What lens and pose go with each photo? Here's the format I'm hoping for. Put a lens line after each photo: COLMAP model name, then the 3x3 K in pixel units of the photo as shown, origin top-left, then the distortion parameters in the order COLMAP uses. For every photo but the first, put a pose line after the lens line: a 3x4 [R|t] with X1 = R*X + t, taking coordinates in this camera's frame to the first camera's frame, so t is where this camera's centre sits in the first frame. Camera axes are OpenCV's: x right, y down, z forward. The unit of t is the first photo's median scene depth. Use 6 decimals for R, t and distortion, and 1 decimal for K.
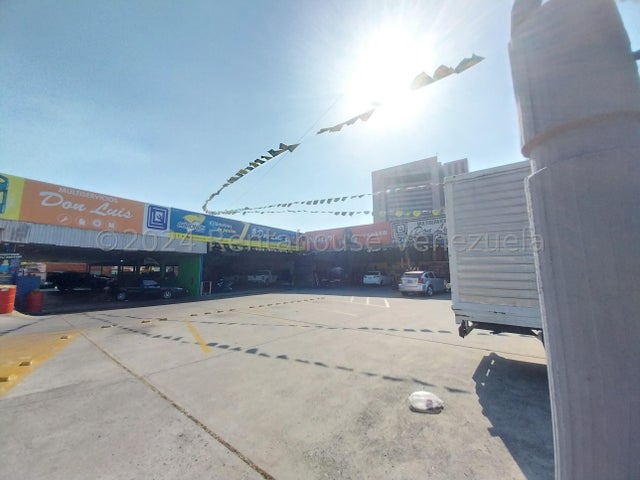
lens RADIAL K [[257.9, 0, 317.3], [0, 257.9, 240.1], [0, 0, 1]] dist [0.035873, -0.019526]
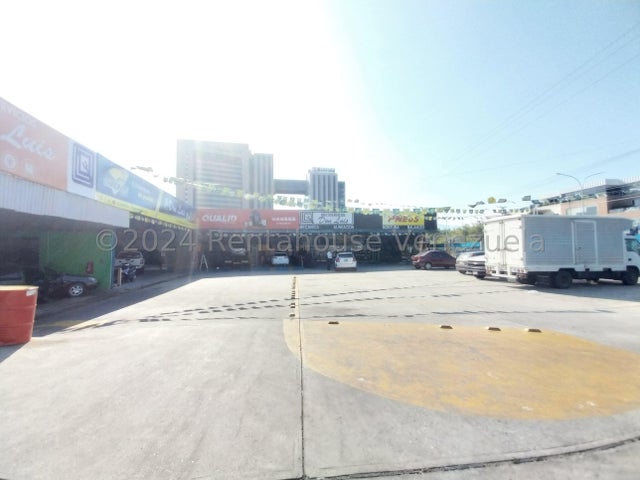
lens RADIAL K [[257.9, 0, 317.3], [0, 257.9, 240.1], [0, 0, 1]] dist [0.035873, -0.019526]
pose [[0.712032, 0.033748, 0.701336, -0.608438], [-0.084899, 0.995654, 0.038284, 0.015854], [-0.696996, -0.086802, 0.711802, 0.155297]]
